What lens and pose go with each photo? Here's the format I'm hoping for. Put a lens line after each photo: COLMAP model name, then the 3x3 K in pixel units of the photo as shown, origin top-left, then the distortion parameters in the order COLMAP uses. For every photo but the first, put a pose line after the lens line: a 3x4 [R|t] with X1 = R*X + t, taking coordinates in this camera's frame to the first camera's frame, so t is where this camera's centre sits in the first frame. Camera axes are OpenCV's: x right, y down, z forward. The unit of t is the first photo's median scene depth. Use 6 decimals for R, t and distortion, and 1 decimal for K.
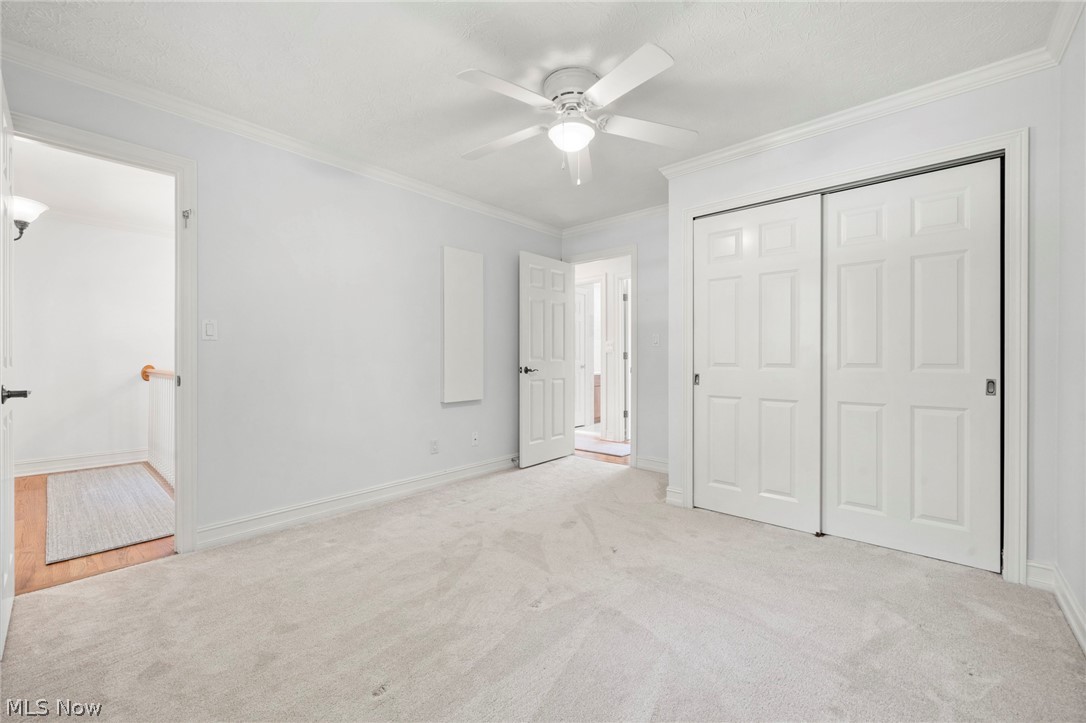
lens RADIAL K [[431.3, 0, 543.0], [0, 431.3, 360.9], [0, 0, 1]] dist [0.000333, -0.000074]
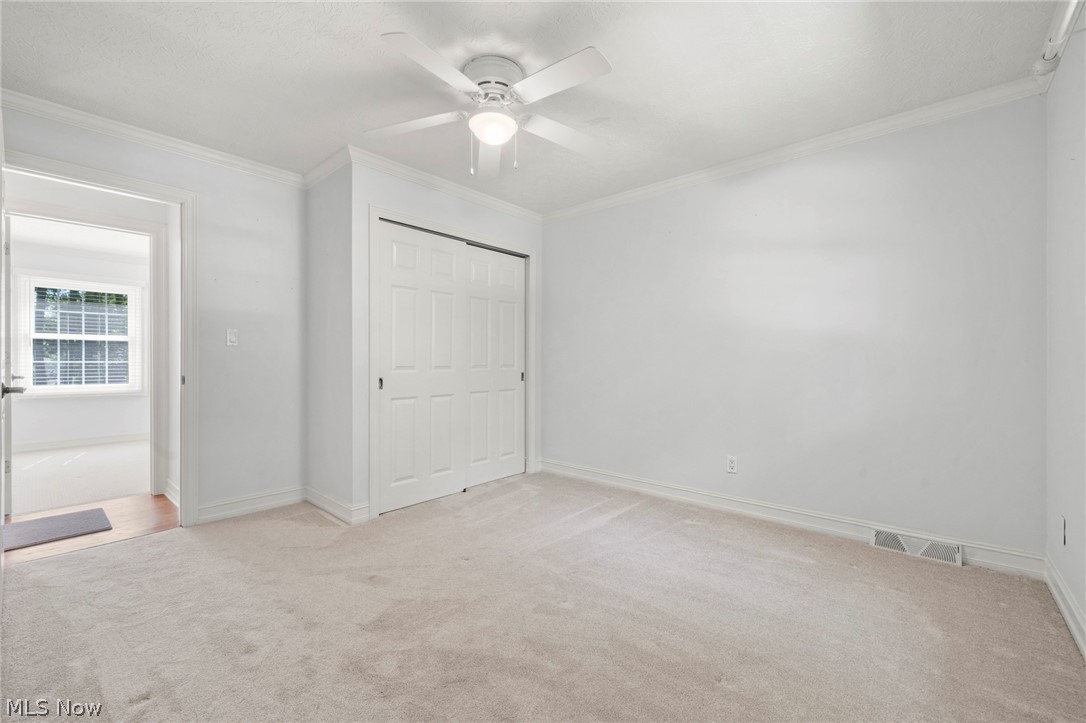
lens RADIAL K [[431.3, 0, 540.4], [0, 431.3, 360.8], [0, 0, 1]] dist [0.000333, -0.000074]
pose [[0.018930, 0.005604, 0.999805, -0.696653], [0.010027, 0.999933, -0.005794, 0.001158], [-0.999771, 0.010135, 0.018872, 0.697069]]
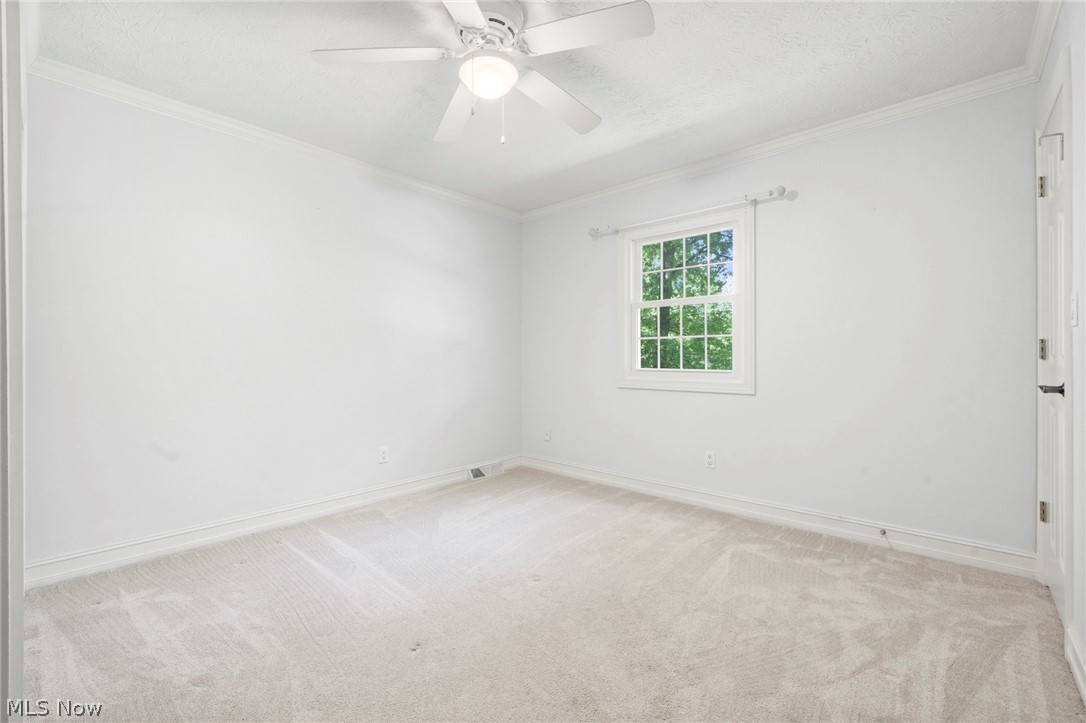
lens RADIAL K [[468.0, 0, 541.0], [0, 468.0, 358.8], [0, 0, 1]] dist [-0.002545, 0.000085]
pose [[-0.999841, -0.001457, 0.017791, -0.017797], [-0.001306, 0.999963, 0.008462, -0.002019], [-0.017802, 0.008437, -0.999806, 1.480628]]
